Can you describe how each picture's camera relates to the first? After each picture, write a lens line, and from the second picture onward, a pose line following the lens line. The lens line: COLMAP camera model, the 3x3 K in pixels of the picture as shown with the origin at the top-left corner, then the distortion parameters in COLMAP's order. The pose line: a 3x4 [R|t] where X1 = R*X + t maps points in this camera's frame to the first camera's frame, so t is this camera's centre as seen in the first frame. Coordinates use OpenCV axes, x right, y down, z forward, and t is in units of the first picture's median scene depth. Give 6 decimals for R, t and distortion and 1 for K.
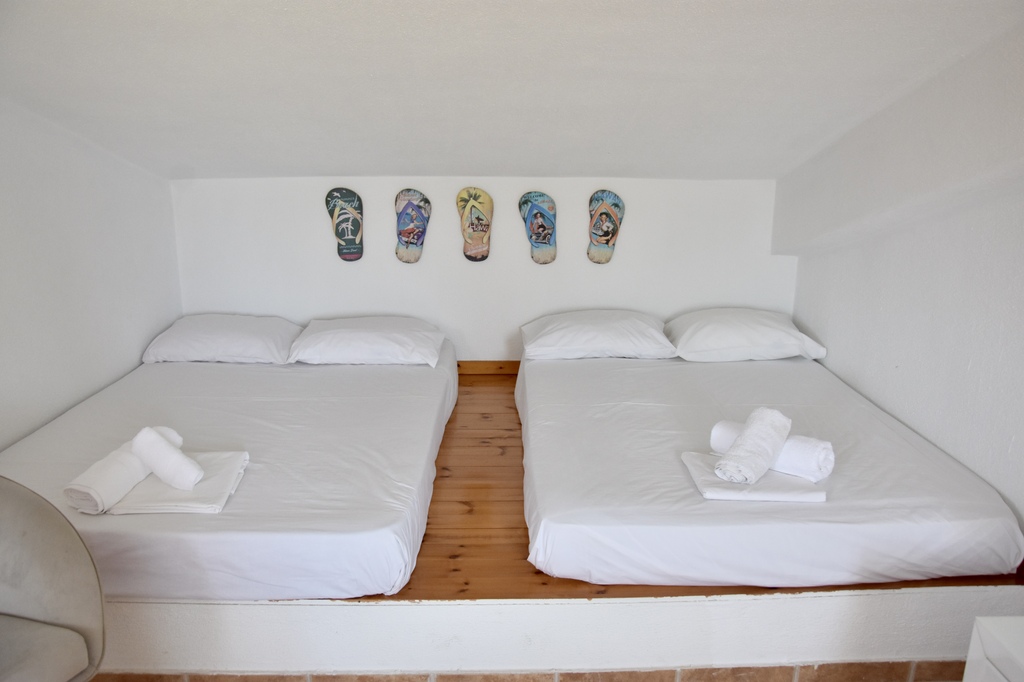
lens RADIAL K [[824.2, 0, 514.8], [0, 824.2, 339.2], [0, 0, 1]] dist [-0.138809, 0.124520]
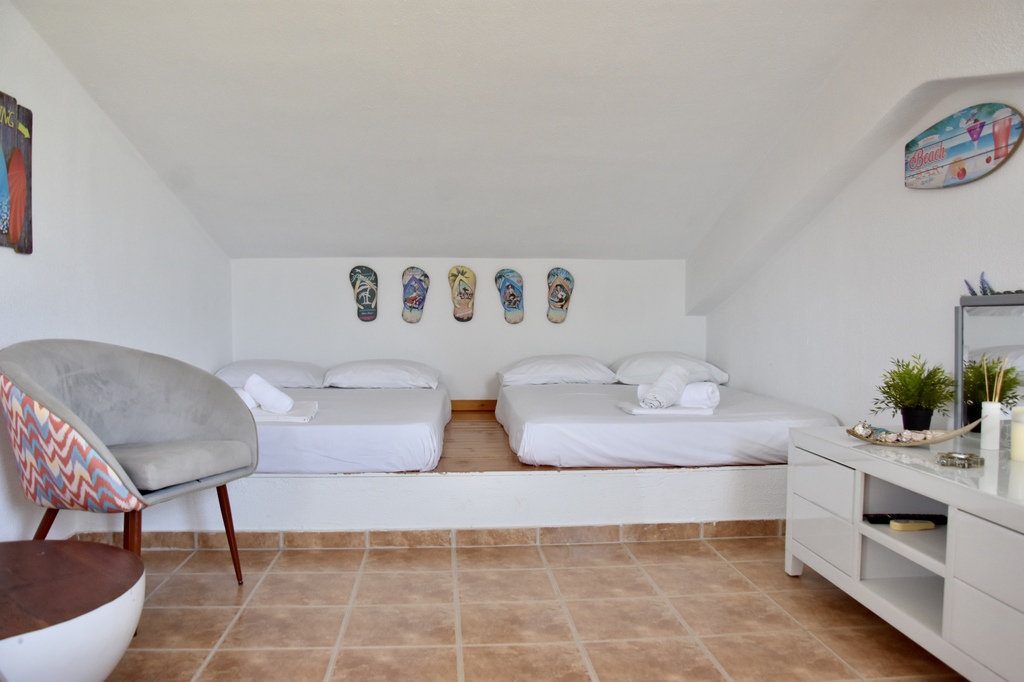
lens RADIAL K [[824.2, 0, 508.9], [0, 824.2, 338.8], [0, 0, 1]] dist [-0.138809, 0.124520]
pose [[0.998751, -0.008963, 0.049151, -0.039442], [0.019386, 0.976222, -0.215907, 0.221382], [-0.046047, 0.216590, 0.975176, -0.286536]]
